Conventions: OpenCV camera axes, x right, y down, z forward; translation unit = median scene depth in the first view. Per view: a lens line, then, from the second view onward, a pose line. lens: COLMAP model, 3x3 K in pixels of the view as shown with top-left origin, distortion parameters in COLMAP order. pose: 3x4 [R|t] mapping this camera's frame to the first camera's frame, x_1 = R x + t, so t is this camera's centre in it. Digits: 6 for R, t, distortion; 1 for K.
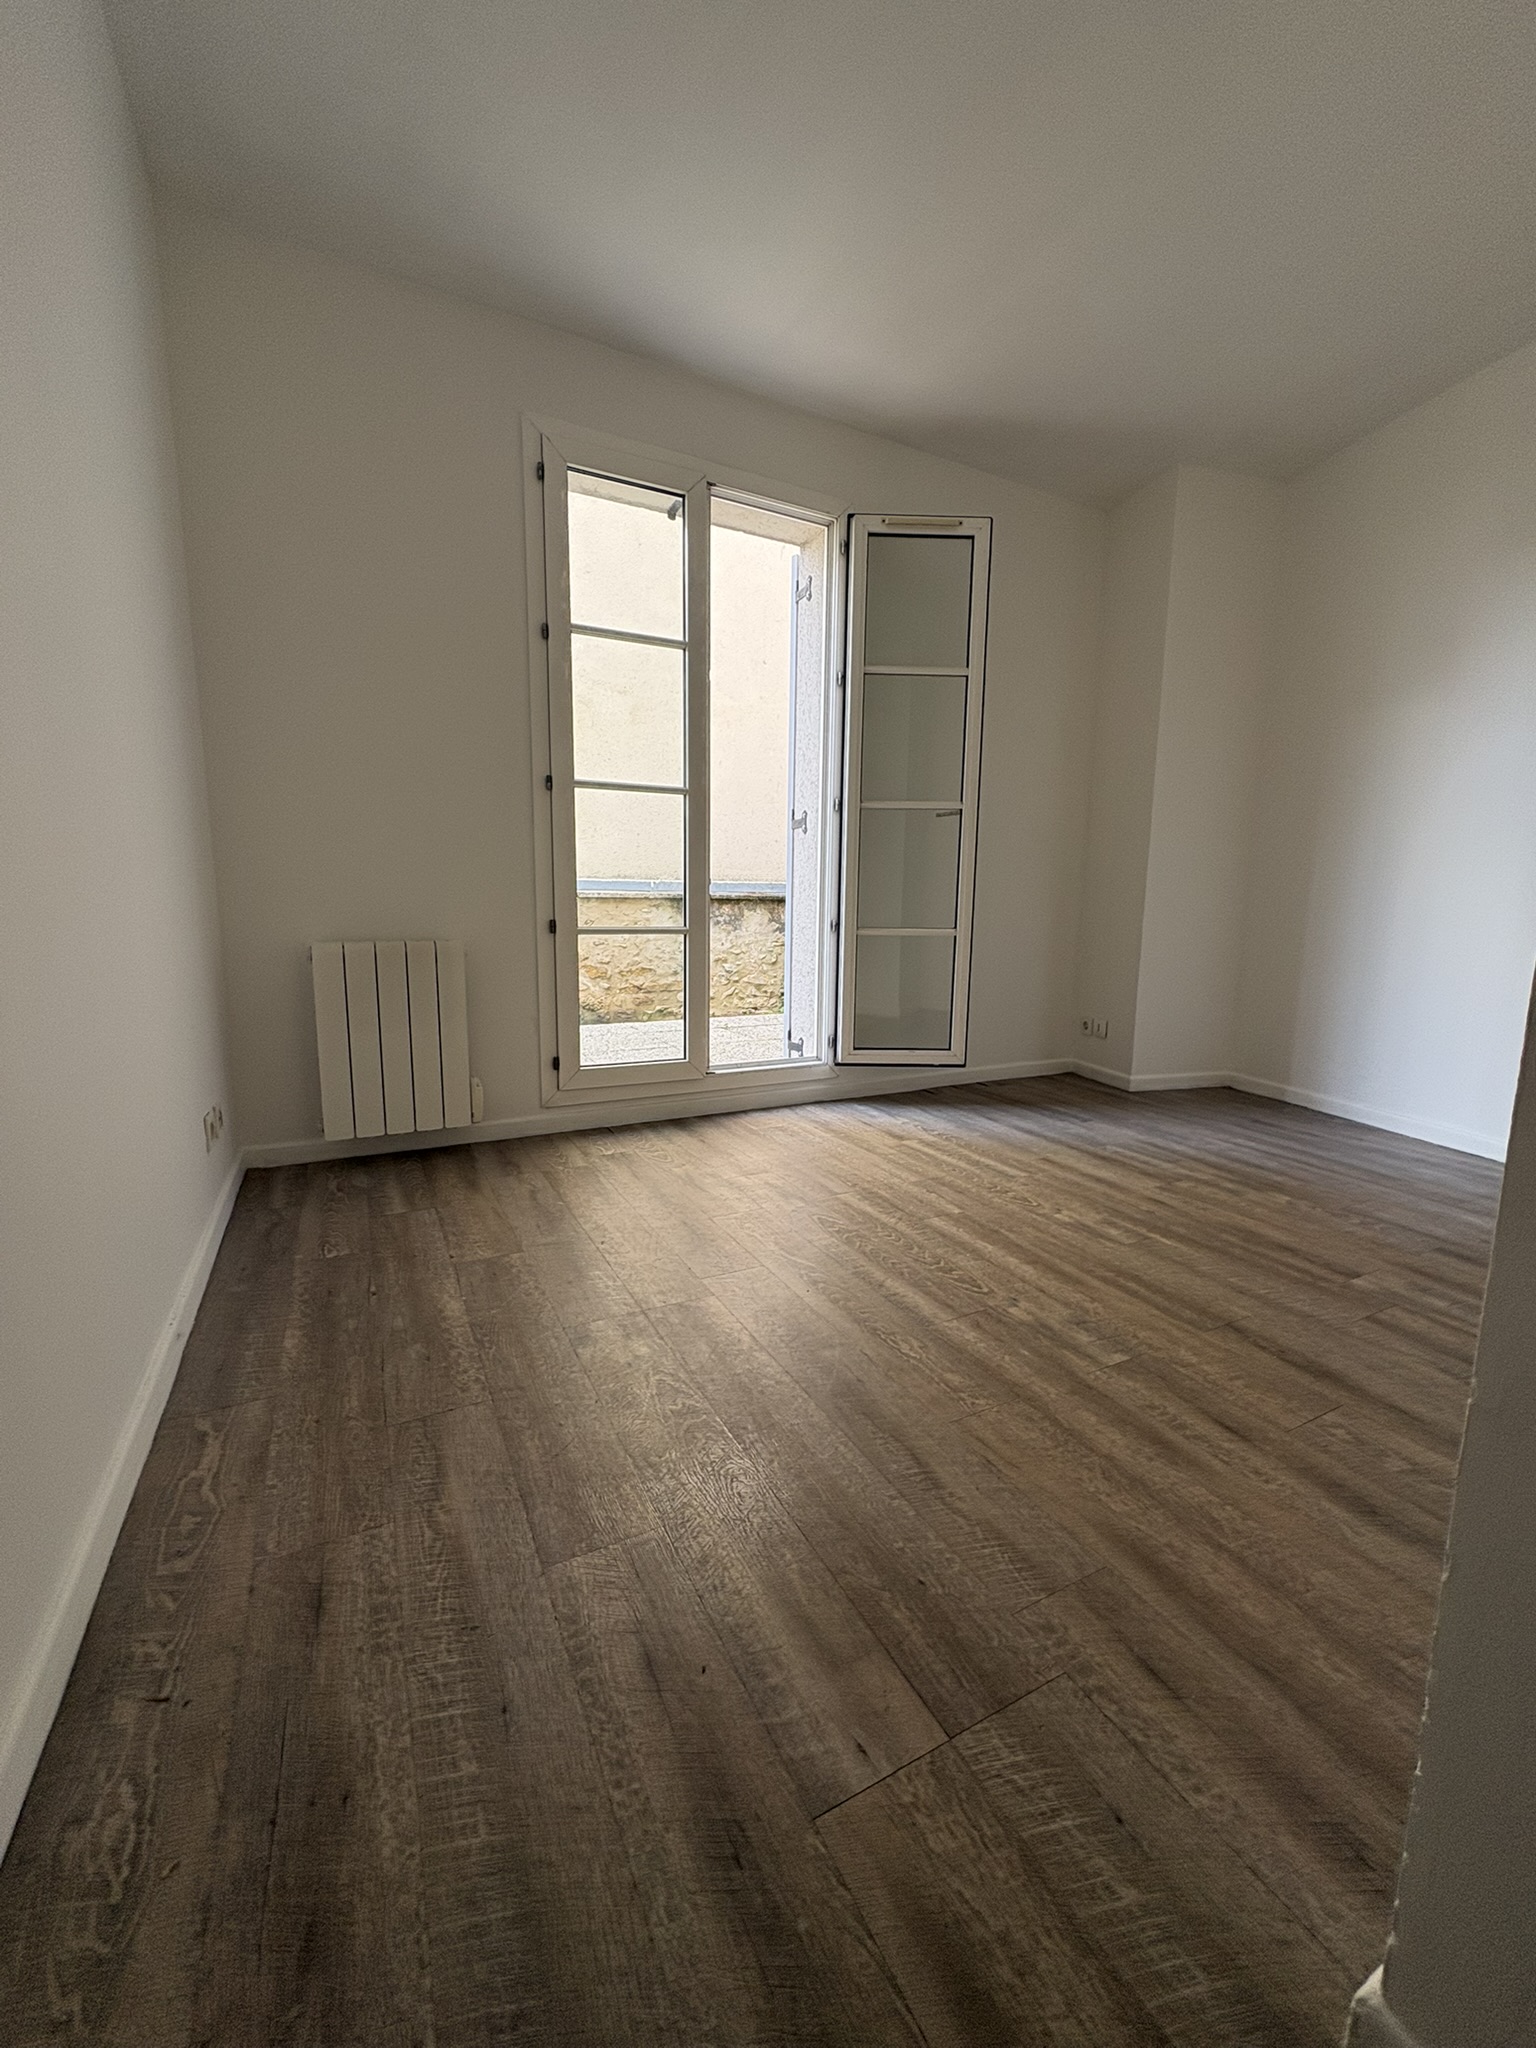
lens RADIAL K [[807.0, 0, 723.0], [0, 807.0, 1019.1], [0, 0, 1]] dist [-0.000143, -0.000298]
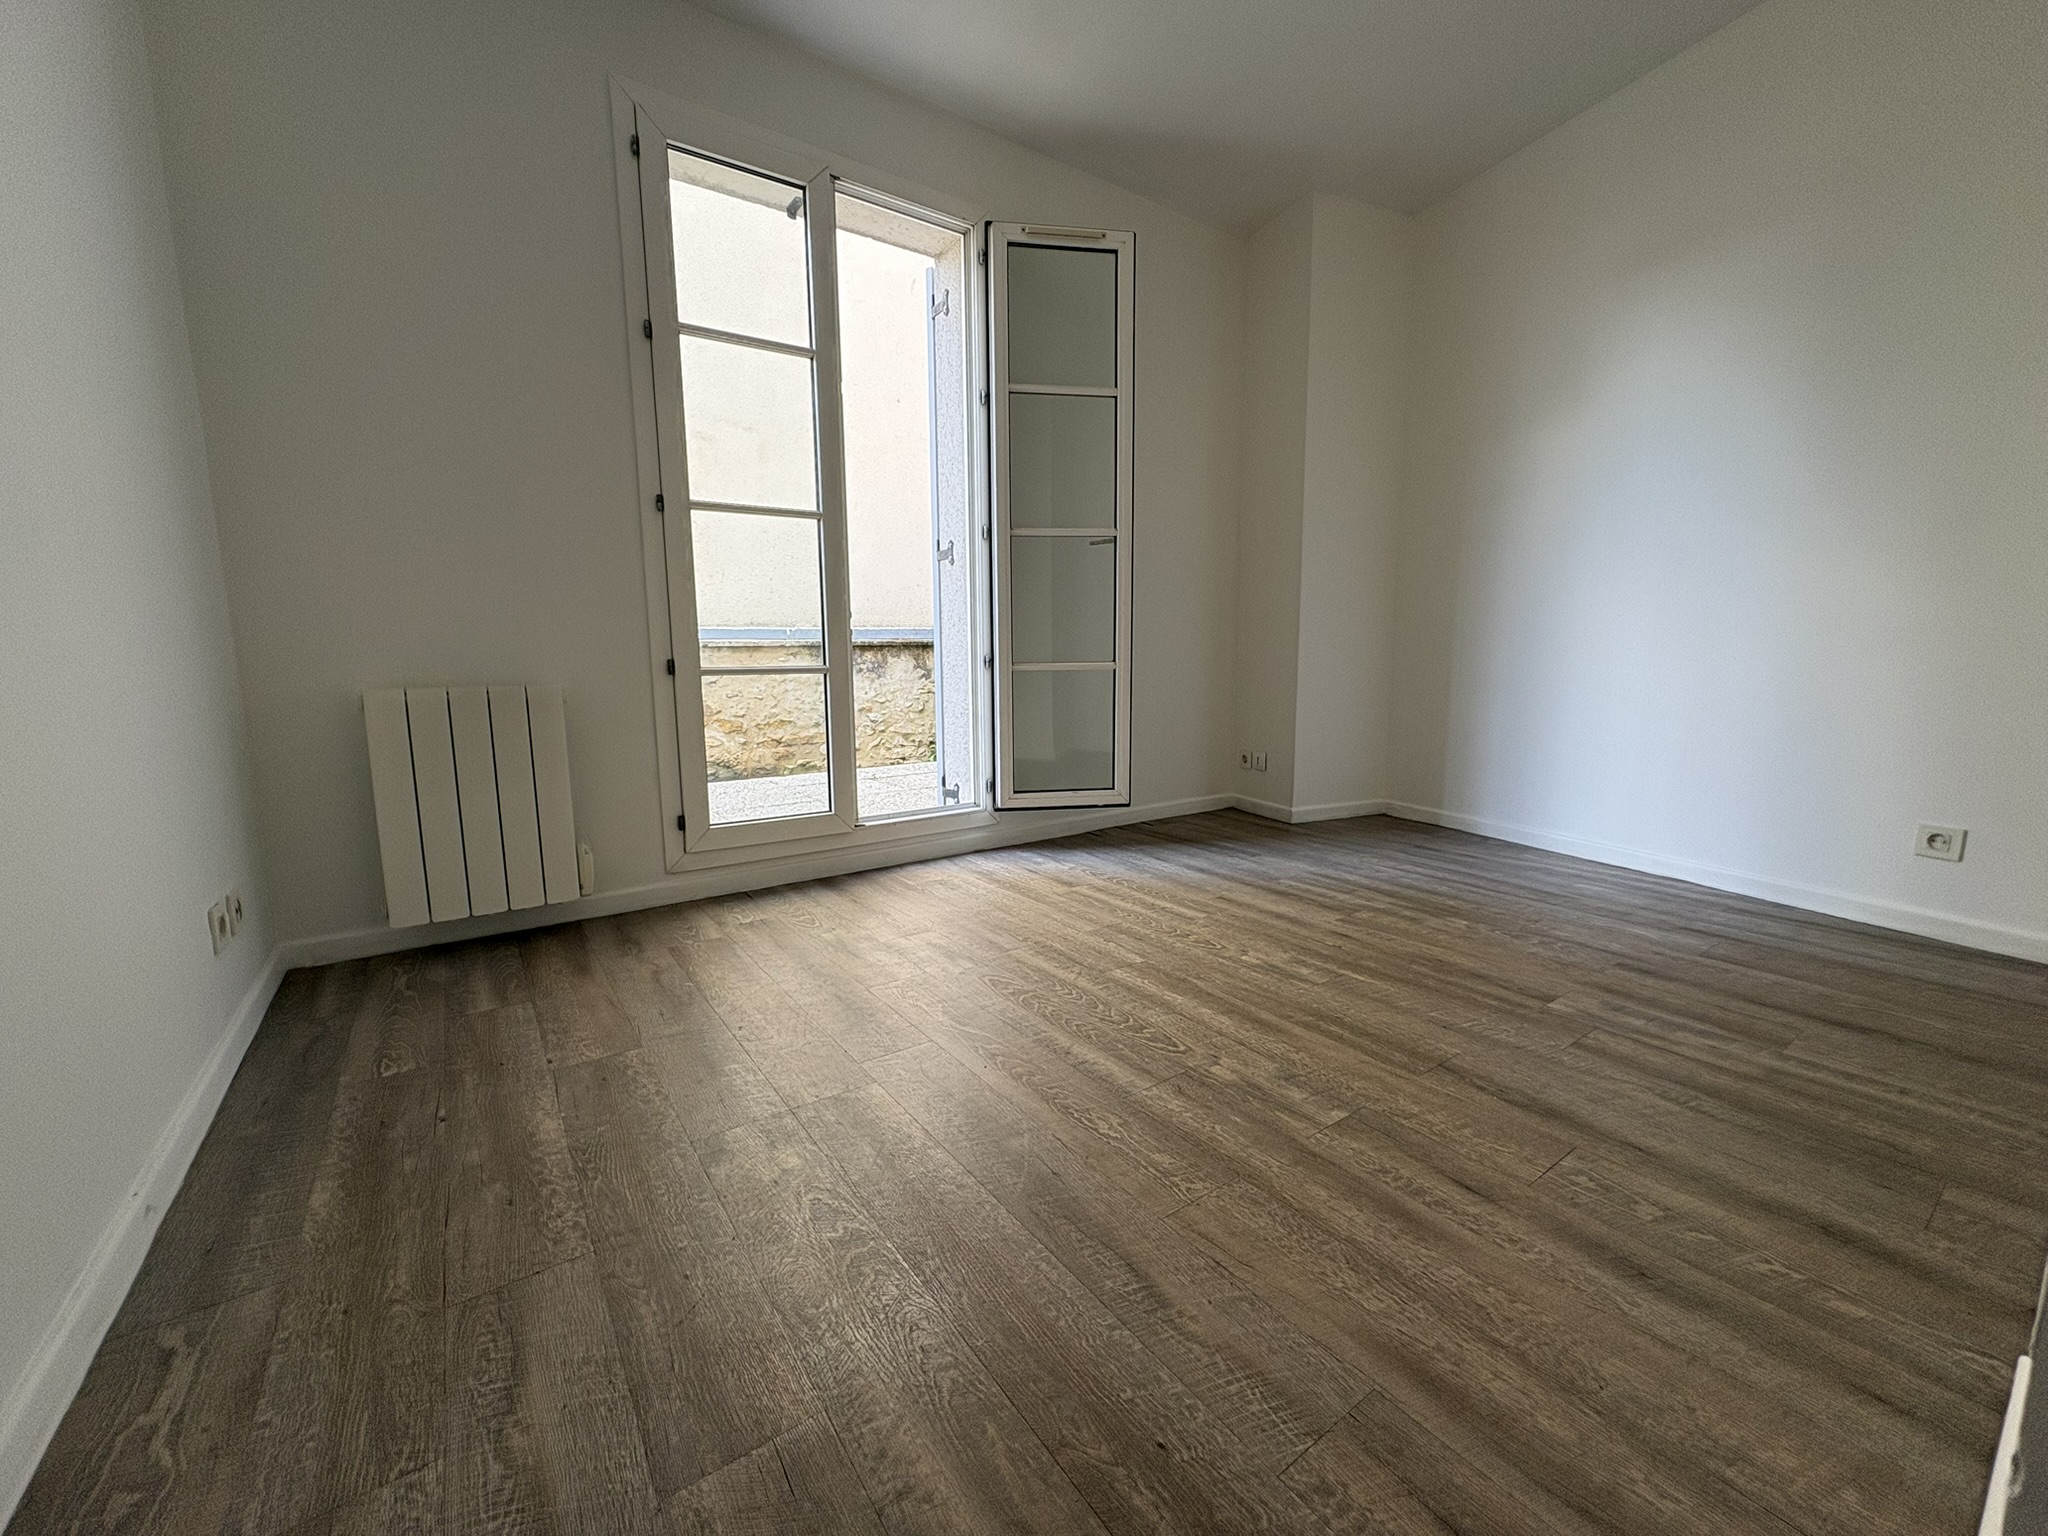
lens RADIAL K [[831.8, 0, 999.7], [0, 831.8, 776.9], [0, 0, 1]] dist [-0.002182, -0.000231]
pose [[0.987322, -0.039546, 0.153724, -0.004442], [0.038071, 0.999197, 0.012527, 0.014244], [-0.154095, -0.006516, 0.988034, 0.111179]]
